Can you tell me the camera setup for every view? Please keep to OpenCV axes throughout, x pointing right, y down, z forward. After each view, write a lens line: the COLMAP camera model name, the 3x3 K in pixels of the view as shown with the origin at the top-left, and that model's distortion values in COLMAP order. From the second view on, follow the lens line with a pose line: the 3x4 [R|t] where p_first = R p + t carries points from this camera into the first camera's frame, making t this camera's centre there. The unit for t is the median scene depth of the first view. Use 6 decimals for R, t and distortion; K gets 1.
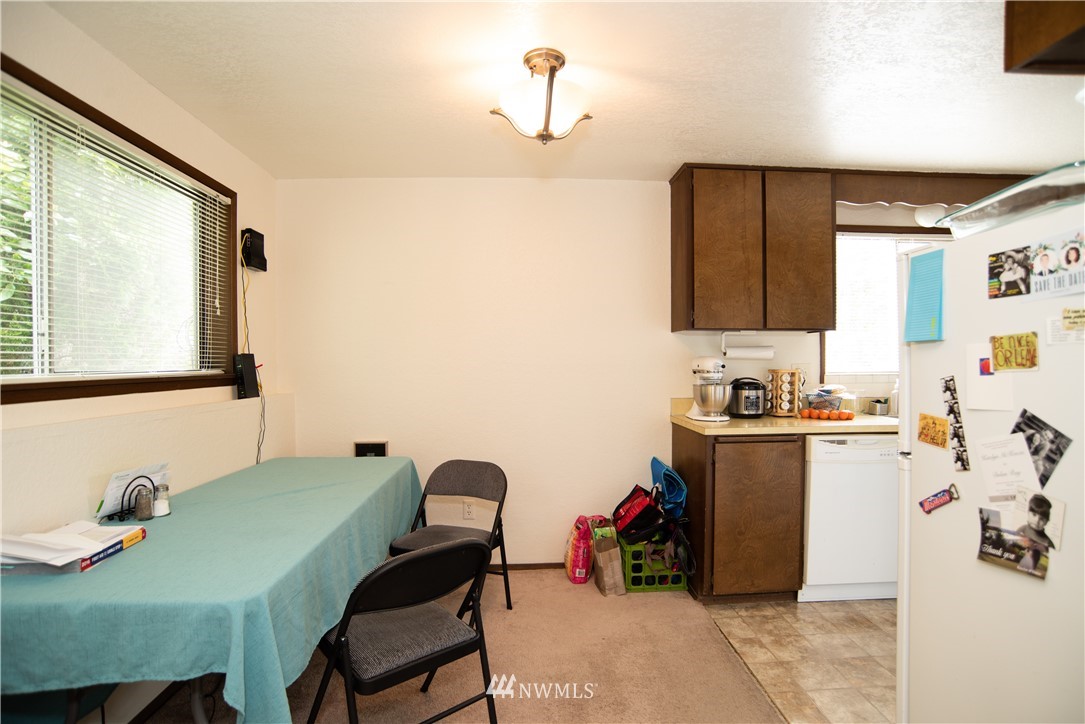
lens RADIAL K [[556.0, 0, 552.1], [0, 556.0, 363.2], [0, 0, 1]] dist [-0.042438, 0.001462]
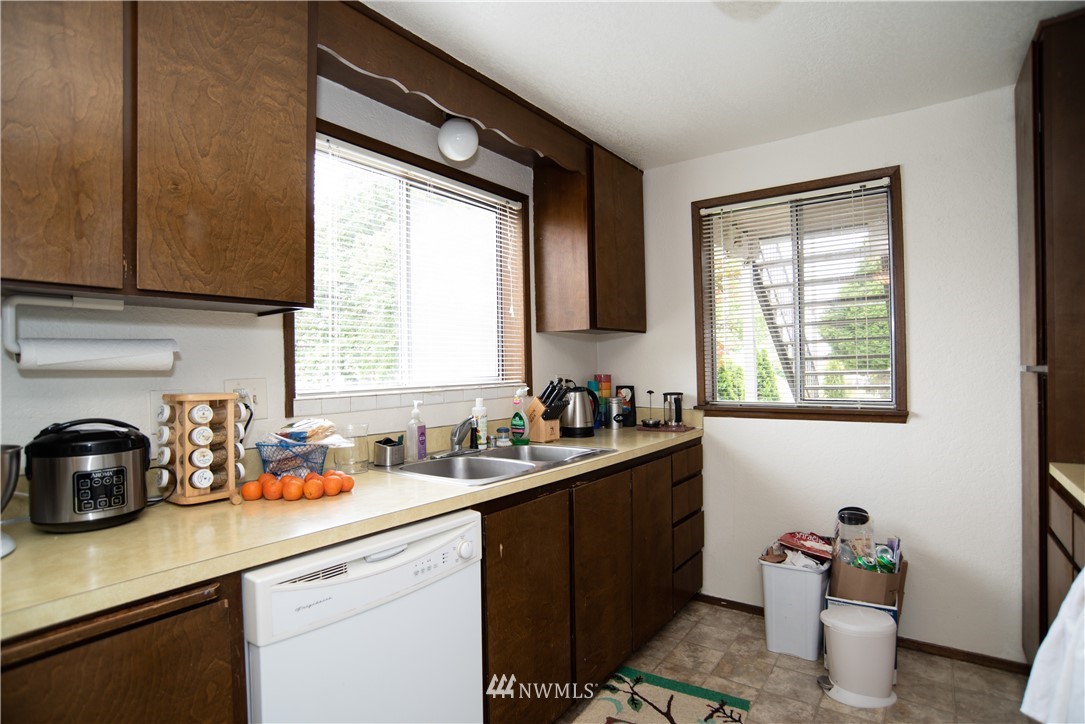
lens RADIAL K [[556.0, 0, 553.3], [0, 556.0, 363.5], [0, 0, 1]] dist [-0.042438, 0.001462]
pose [[0.631577, -0.004167, 0.775302, 0.265904], [0.016948, 0.999821, -0.008432, -0.004232], [-0.775128, 0.018466, 0.631535, 0.518459]]
